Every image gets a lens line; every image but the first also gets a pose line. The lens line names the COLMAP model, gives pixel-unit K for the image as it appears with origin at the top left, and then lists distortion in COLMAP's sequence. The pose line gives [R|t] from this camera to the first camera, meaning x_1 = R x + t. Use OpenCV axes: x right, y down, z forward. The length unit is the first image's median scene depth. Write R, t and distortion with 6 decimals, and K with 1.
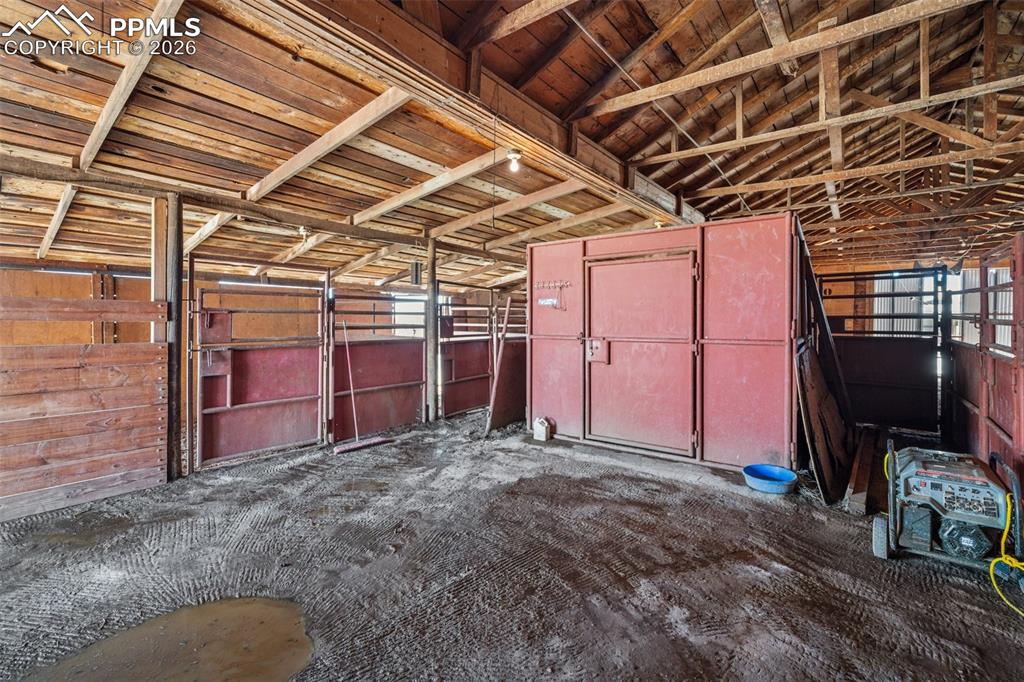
lens RADIAL K [[438.6, 0, 513.5], [0, 438.6, 320.4], [0, 0, 1]] dist [-0.000660, -0.000100]
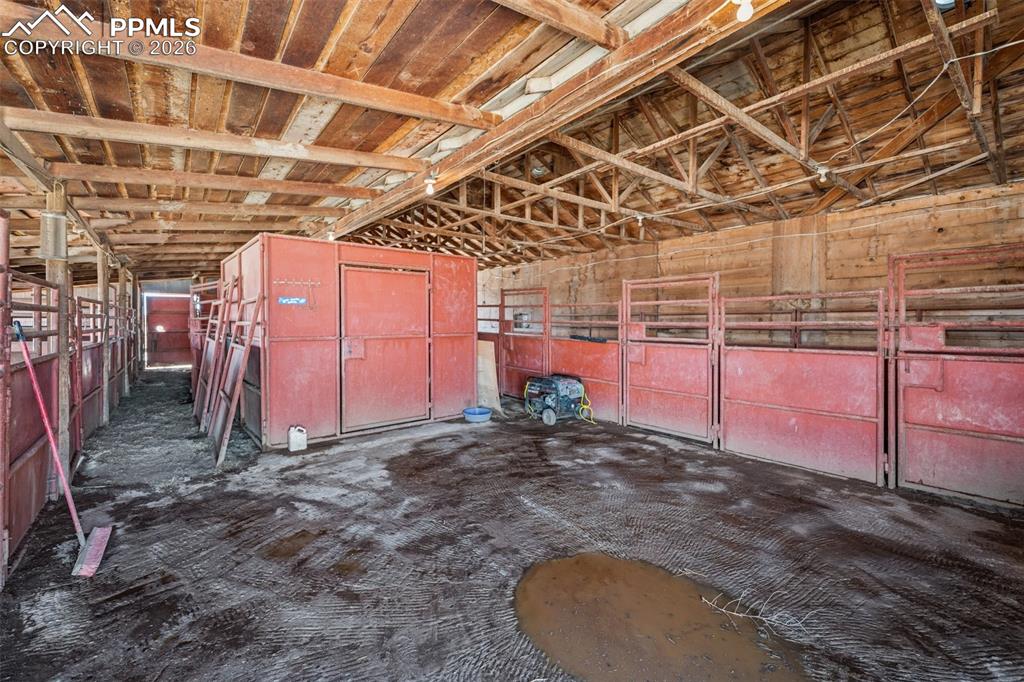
lens RADIAL K [[425.0, 0, 513.7], [0, 425.0, 324.5], [0, 0, 1]] dist [0.000138, -0.000006]
pose [[0.242875, -0.010435, 0.970002, -0.973945], [-0.000745, 0.999940, 0.010943, -0.004403], [-0.970057, -0.003380, 0.242852, 0.474237]]
